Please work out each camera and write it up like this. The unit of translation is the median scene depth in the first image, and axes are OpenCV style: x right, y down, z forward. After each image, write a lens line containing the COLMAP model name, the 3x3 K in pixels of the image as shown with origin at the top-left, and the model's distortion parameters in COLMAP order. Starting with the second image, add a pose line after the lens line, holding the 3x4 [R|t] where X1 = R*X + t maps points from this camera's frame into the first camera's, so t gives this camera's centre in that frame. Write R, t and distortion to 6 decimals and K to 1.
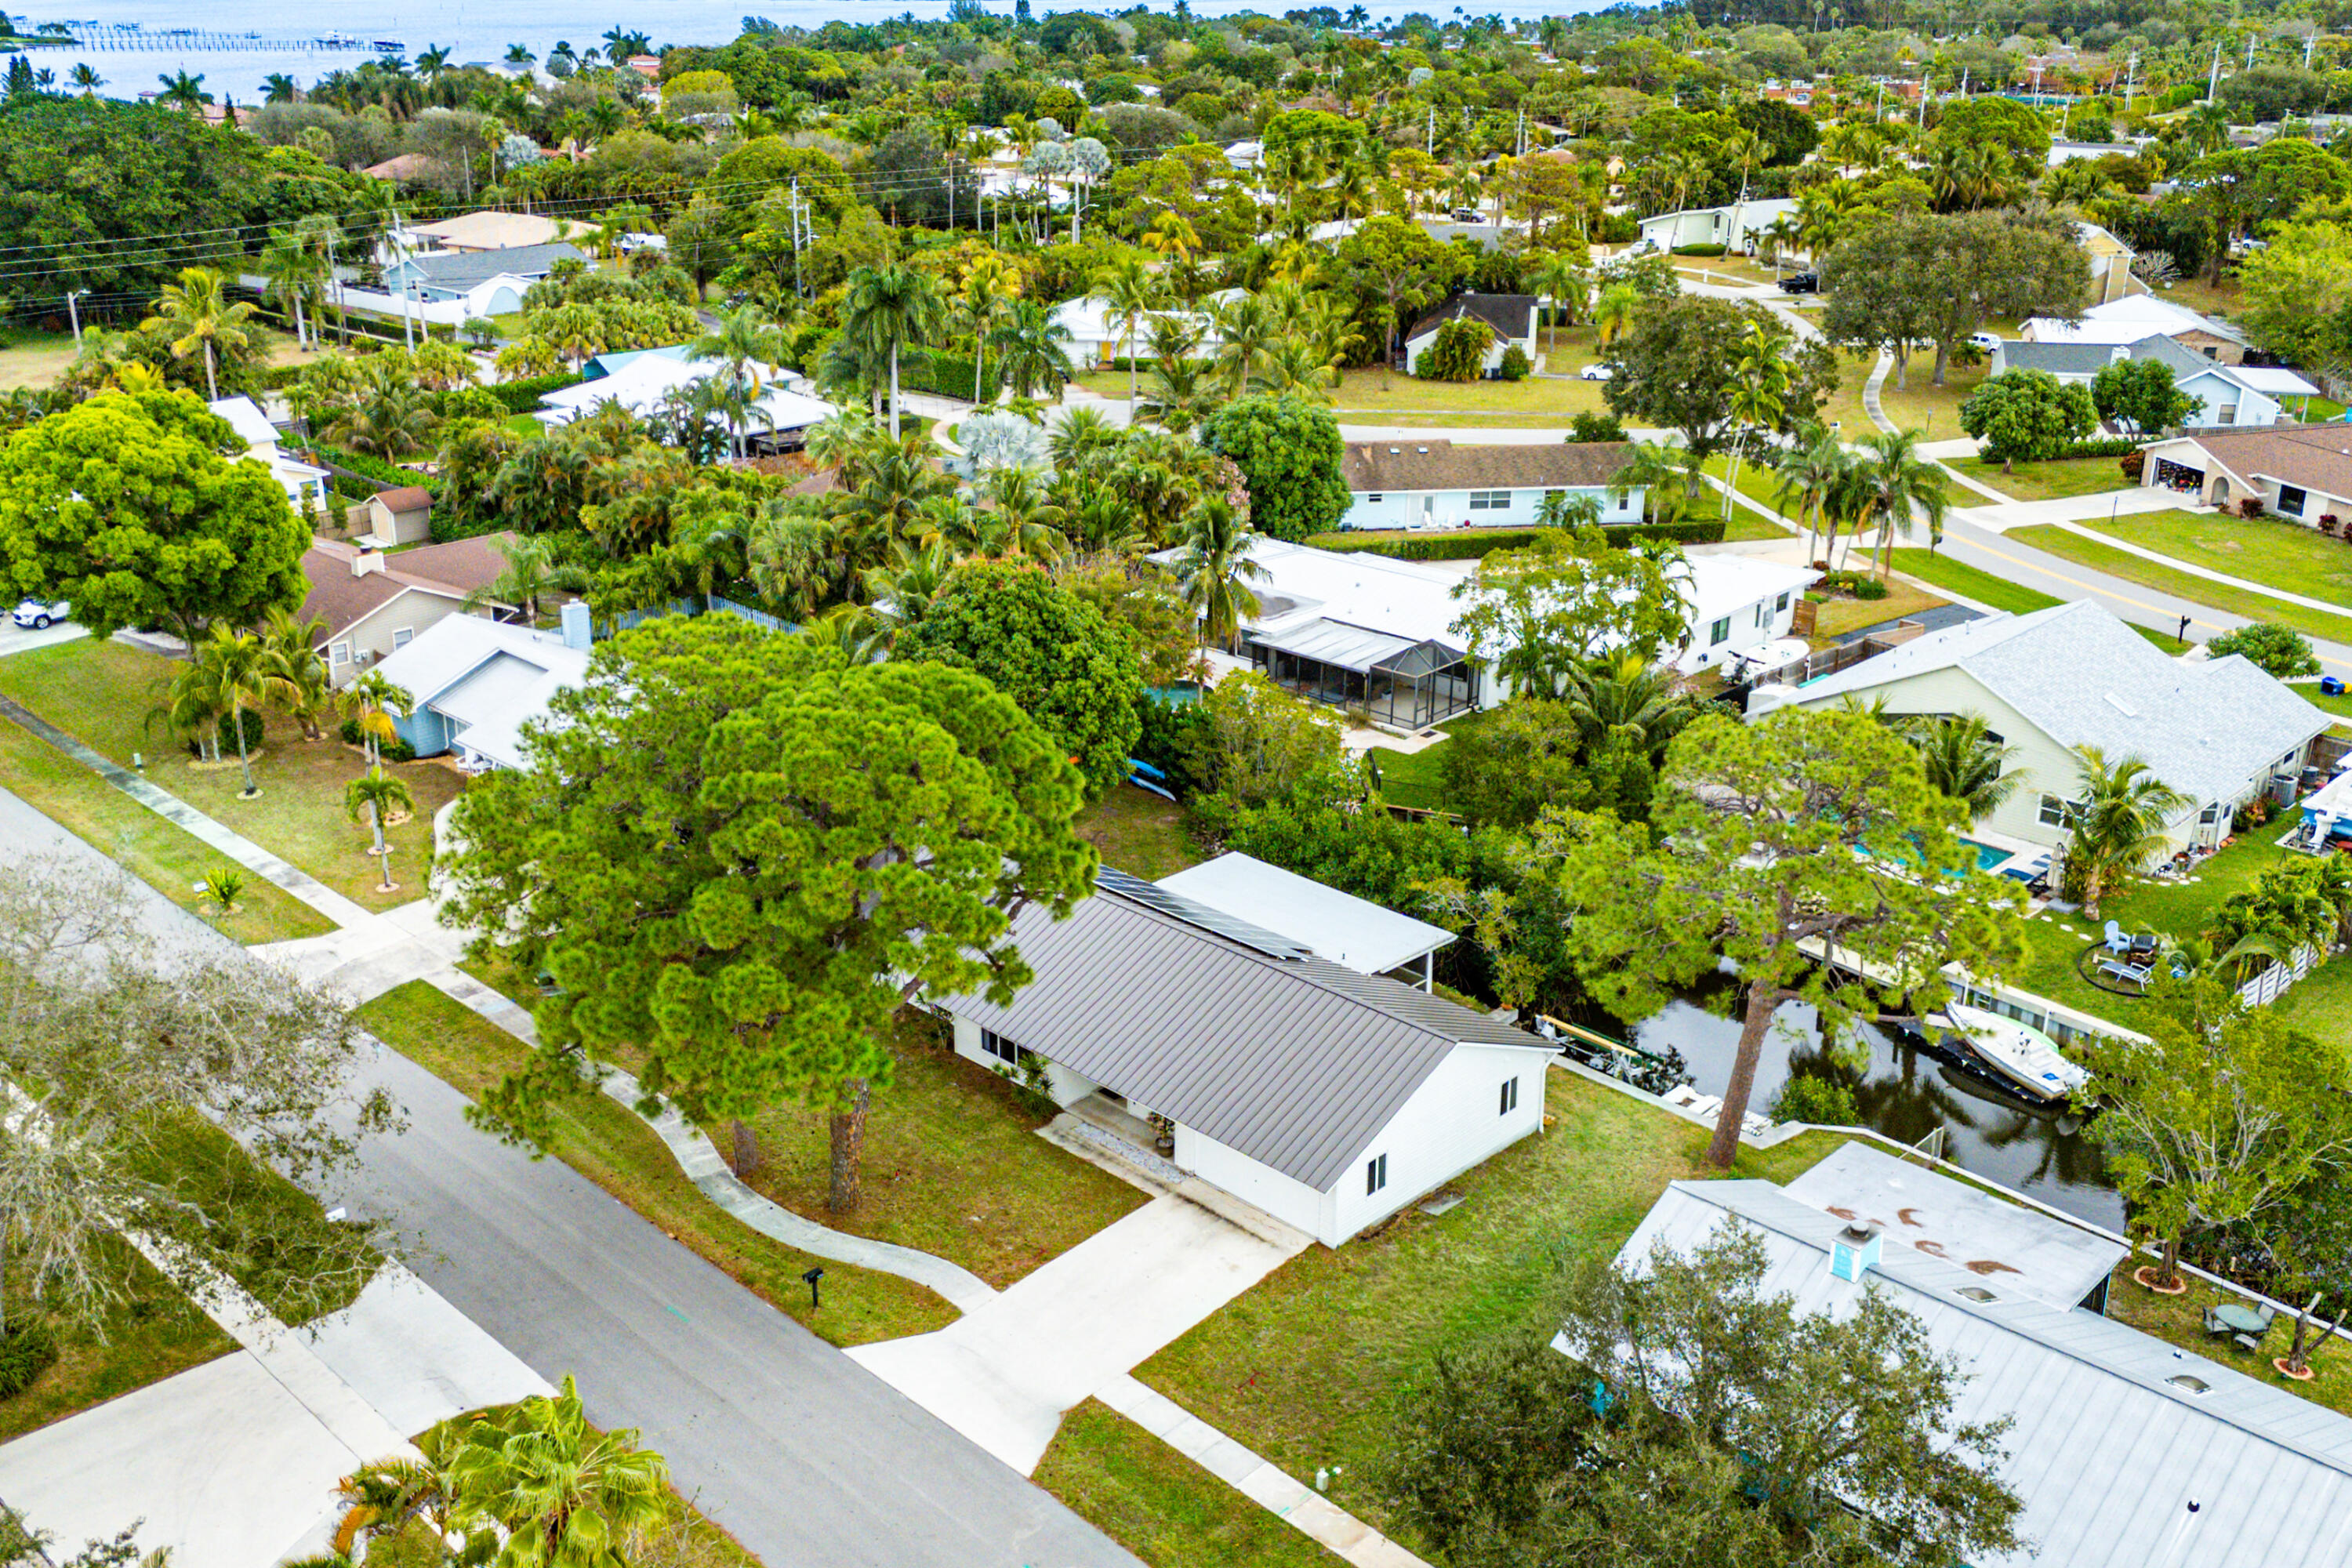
lens RADIAL K [[2128.9, 0, 1107.4], [0, 2128.9, 775.9], [0, 0, 1]] dist [0.051243, -0.019774]
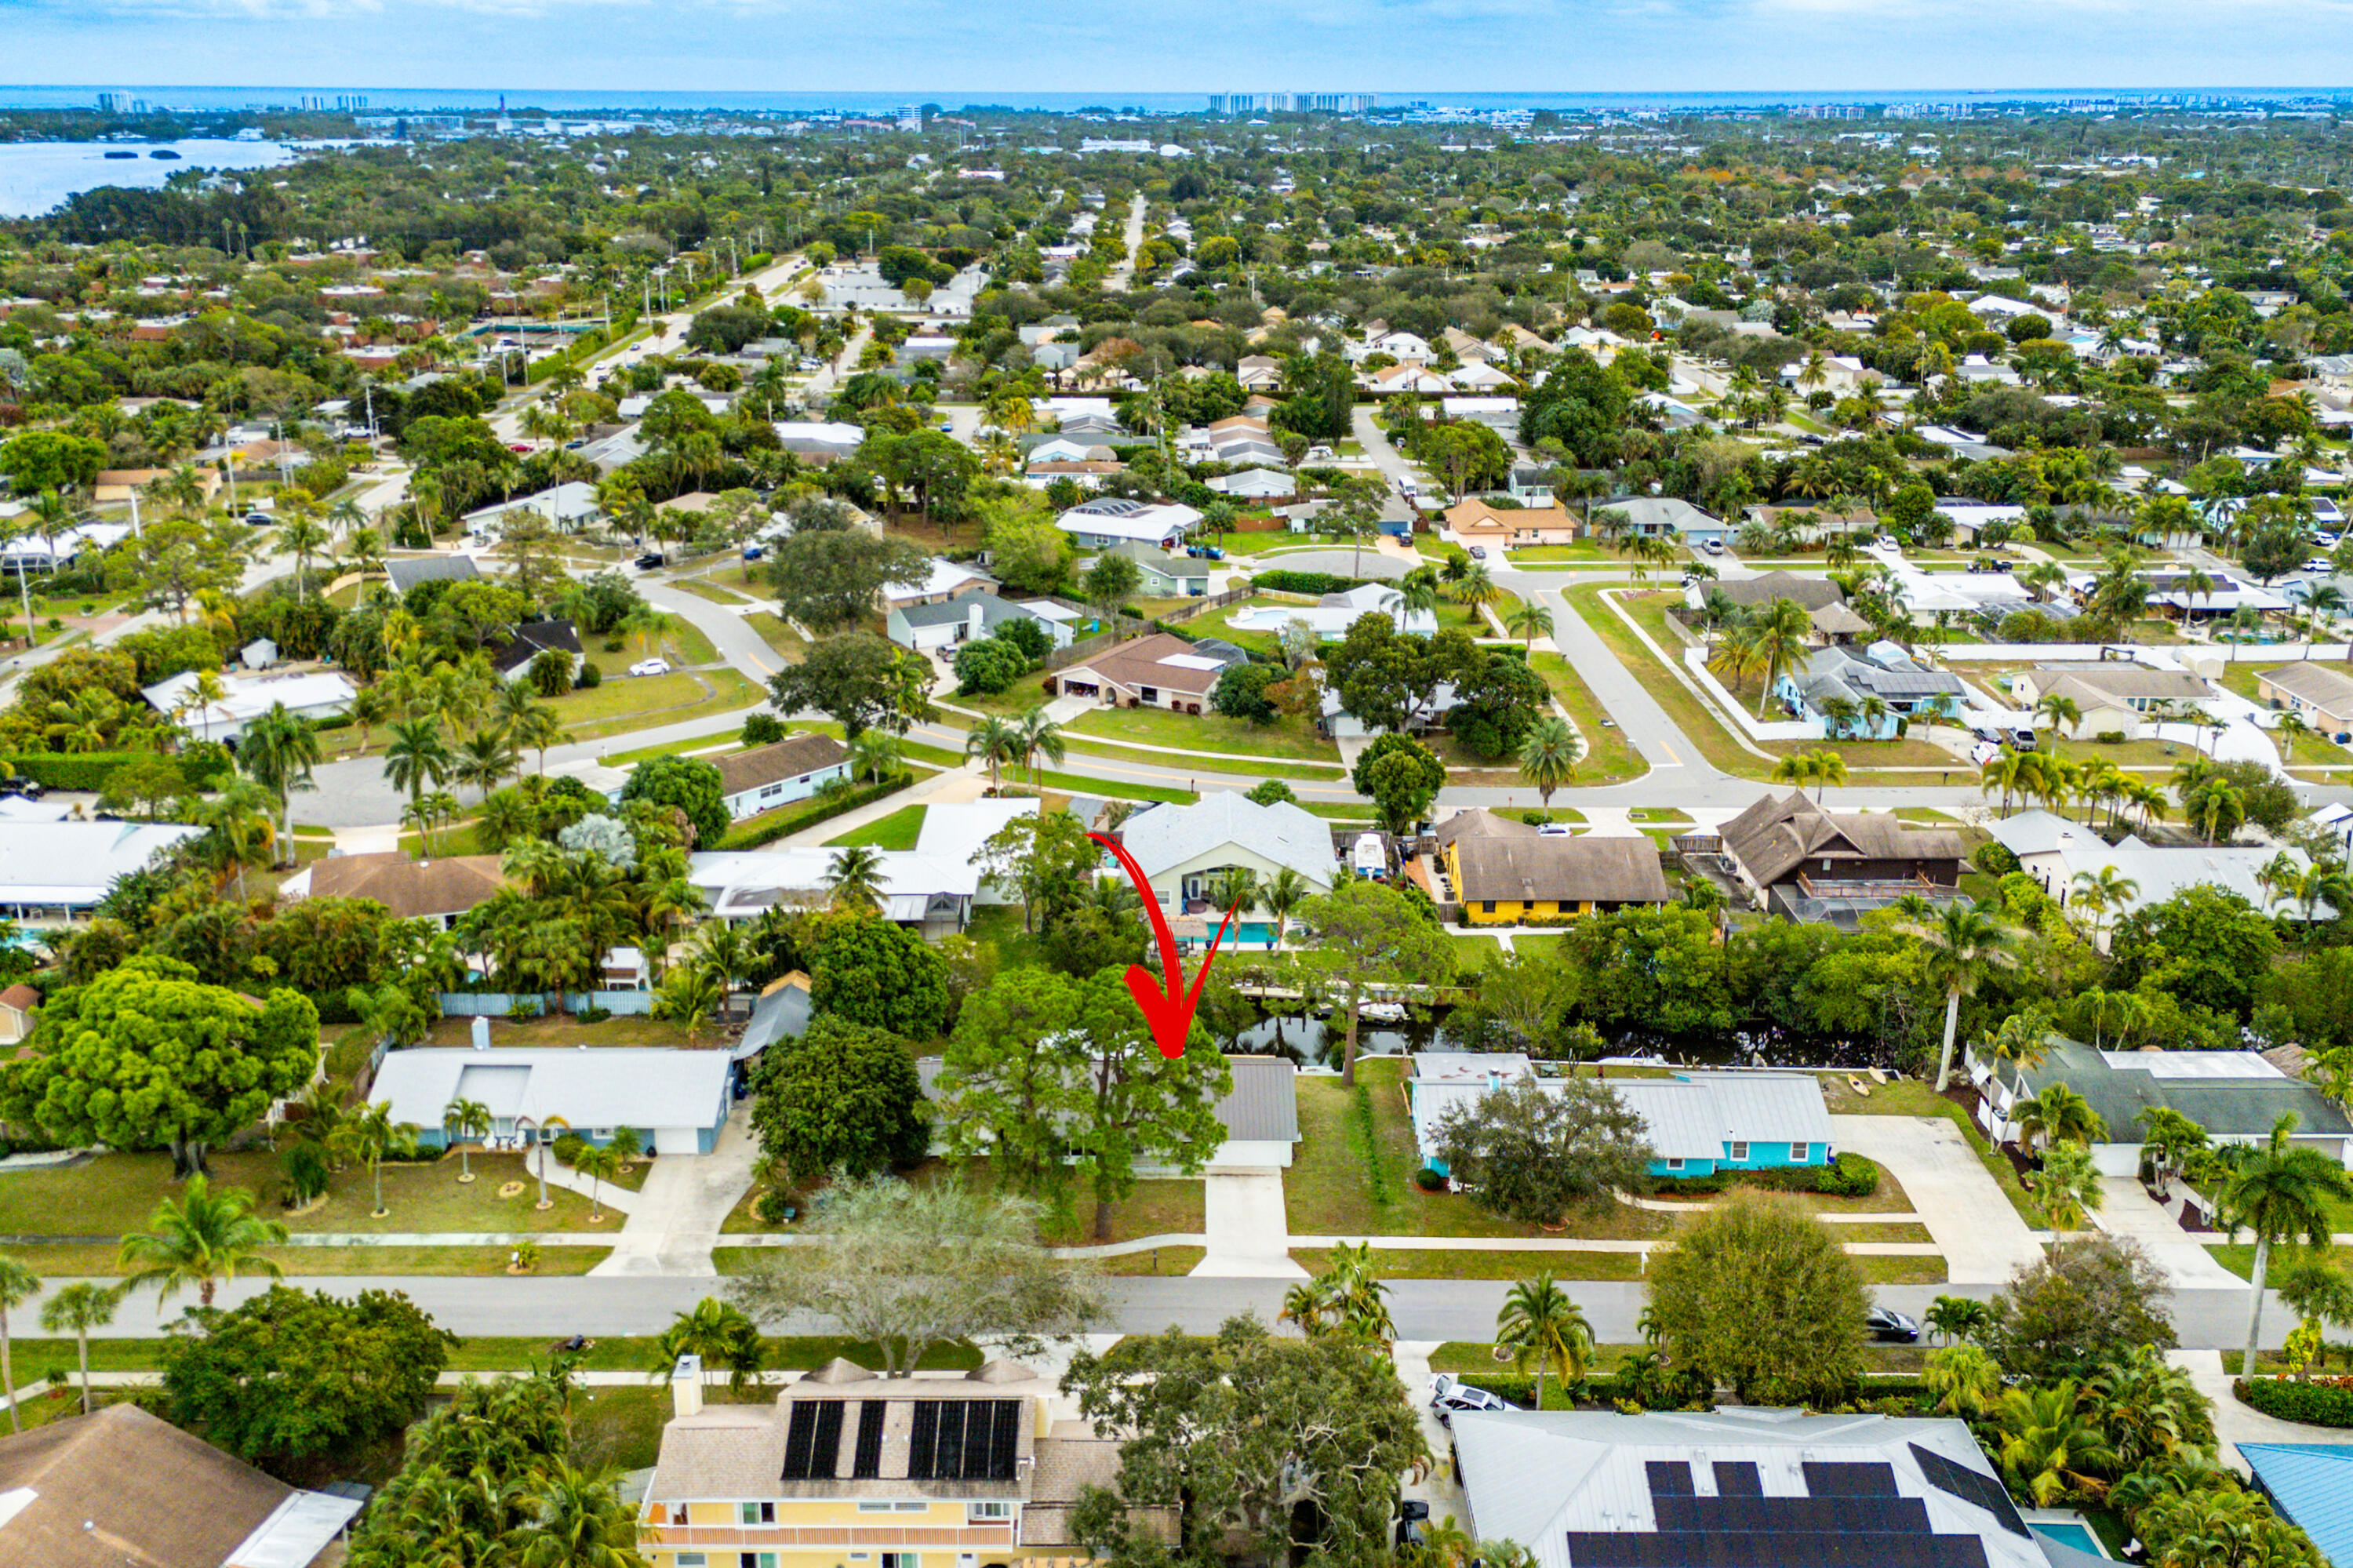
lens RADIAL K [[2129.9, 0, 1107.9], [0, 2129.9, 775.8], [0, 0, 1]] dist [0.051243, -0.019774]
pose [[0.712958, -0.216408, 0.666977, -0.779185], [0.250454, 0.967033, 0.046044, -0.178719], [-0.654953, 0.134219, 0.743654, -0.325473]]
